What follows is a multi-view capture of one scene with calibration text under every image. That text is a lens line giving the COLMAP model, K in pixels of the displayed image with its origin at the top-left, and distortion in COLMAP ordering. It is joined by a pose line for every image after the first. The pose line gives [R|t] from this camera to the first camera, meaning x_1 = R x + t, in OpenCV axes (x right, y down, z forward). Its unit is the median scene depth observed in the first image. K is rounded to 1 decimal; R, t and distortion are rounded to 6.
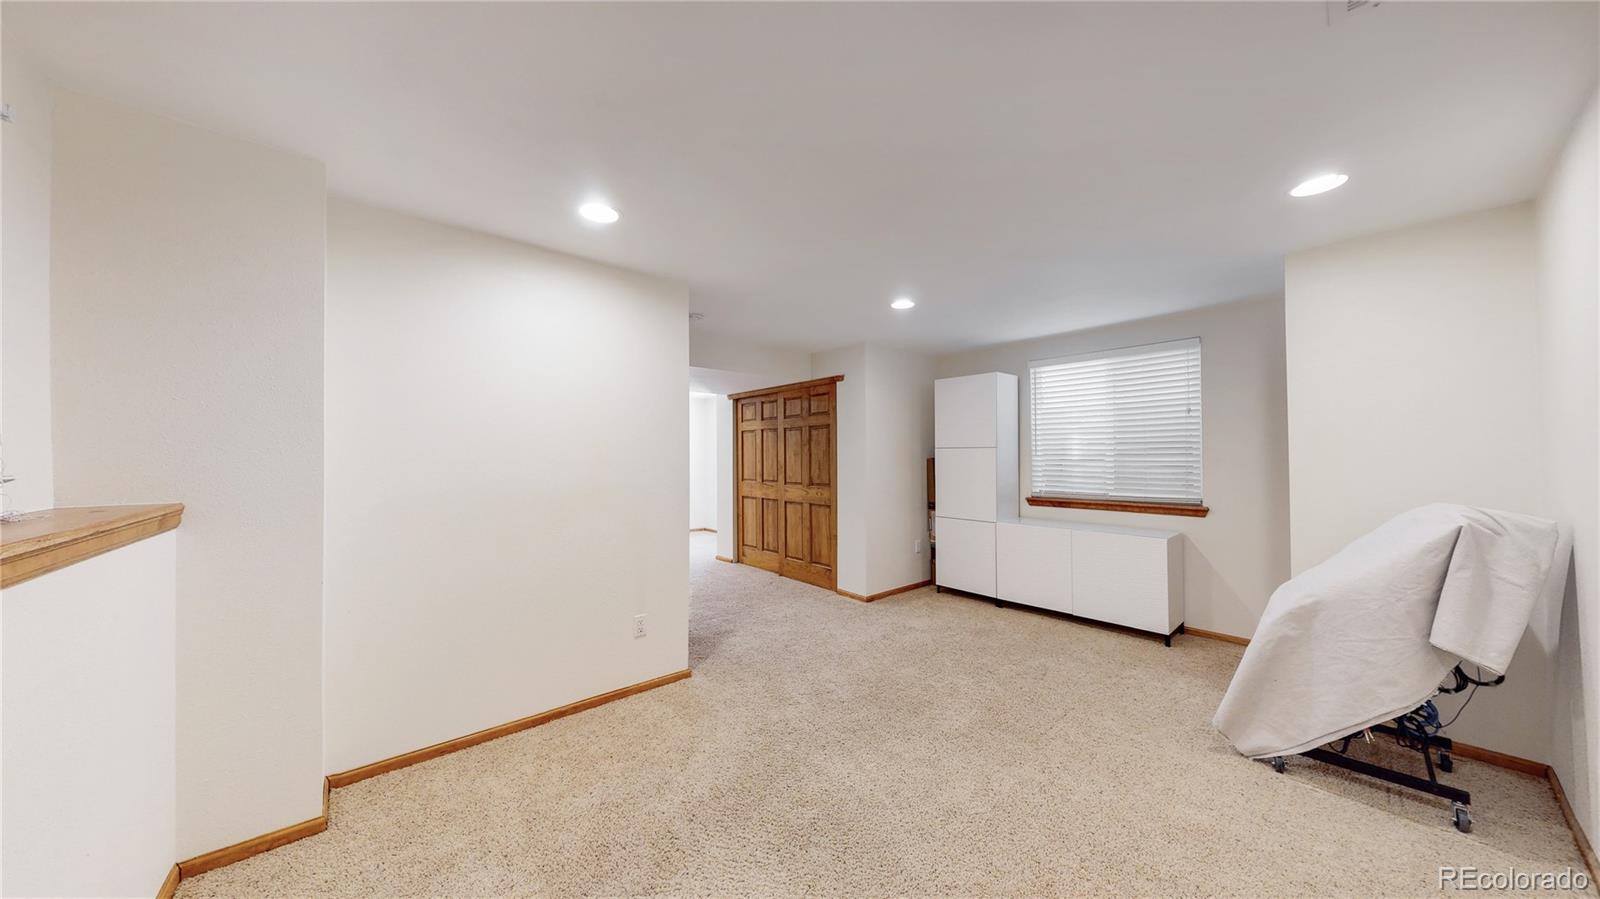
lens RADIAL K [[586.7, 0, 800.0], [0, 586.7, 449.5], [0, 0, 1]] dist [0.000604, 0.000036]
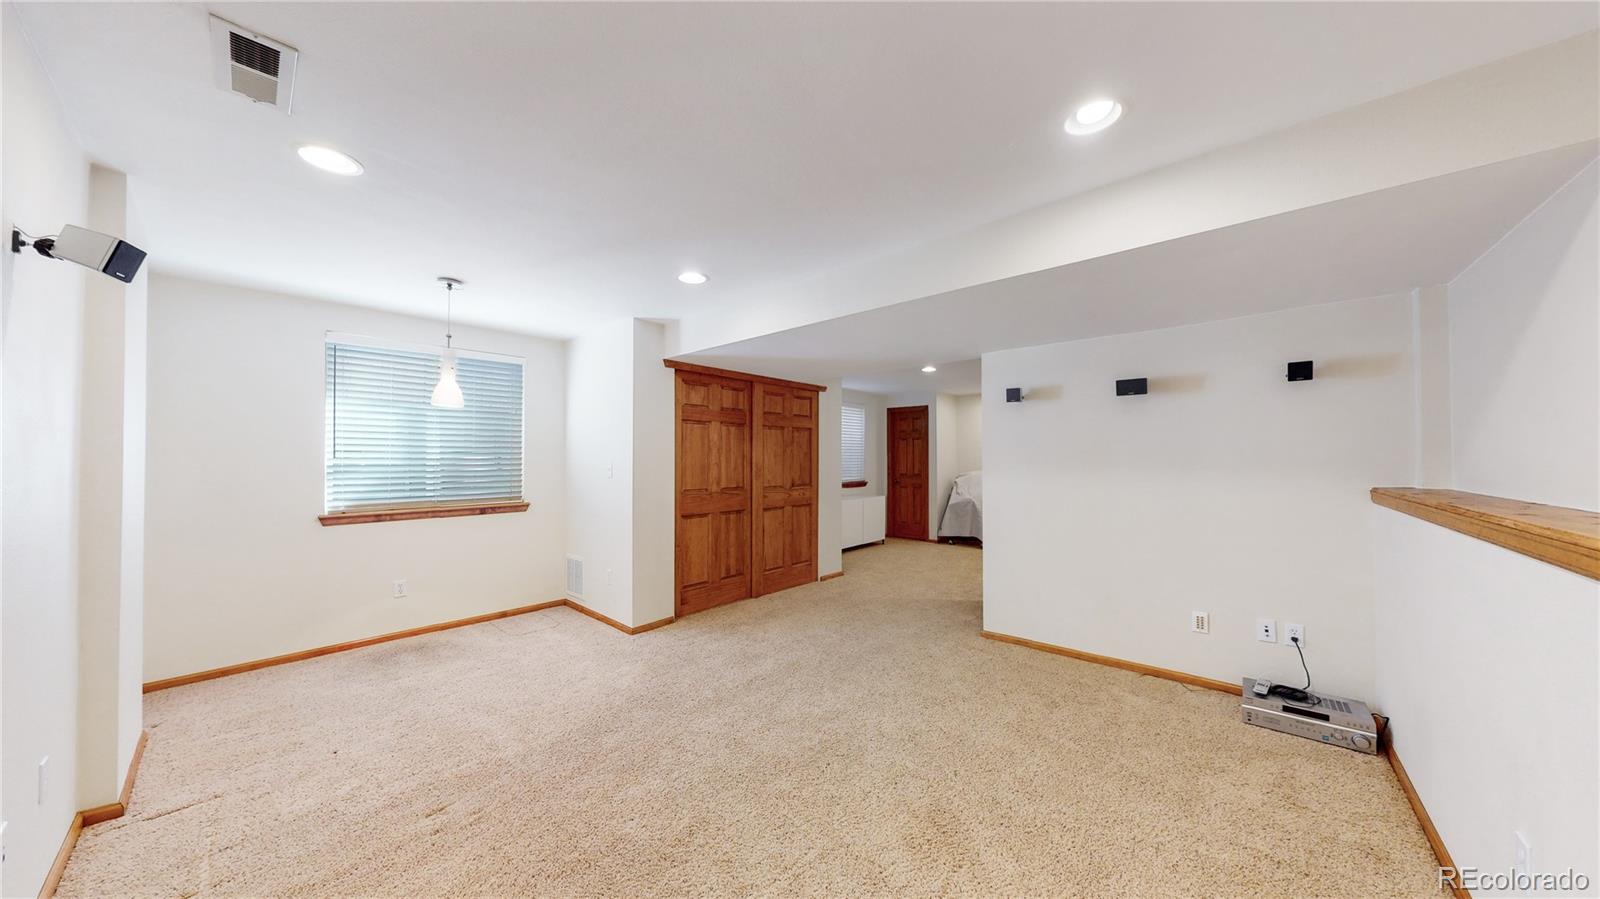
lens RADIAL K [[586.7, 0, 800.0], [0, 586.7, 449.5], [0, 0, 1]] dist [0.000604, 0.000036]
pose [[-0.284718, 0.018358, 0.958436, -0.936097], [-0.013663, 0.999637, -0.023206, 0.020674], [-0.958514, -0.019702, -0.284363, 1.273248]]
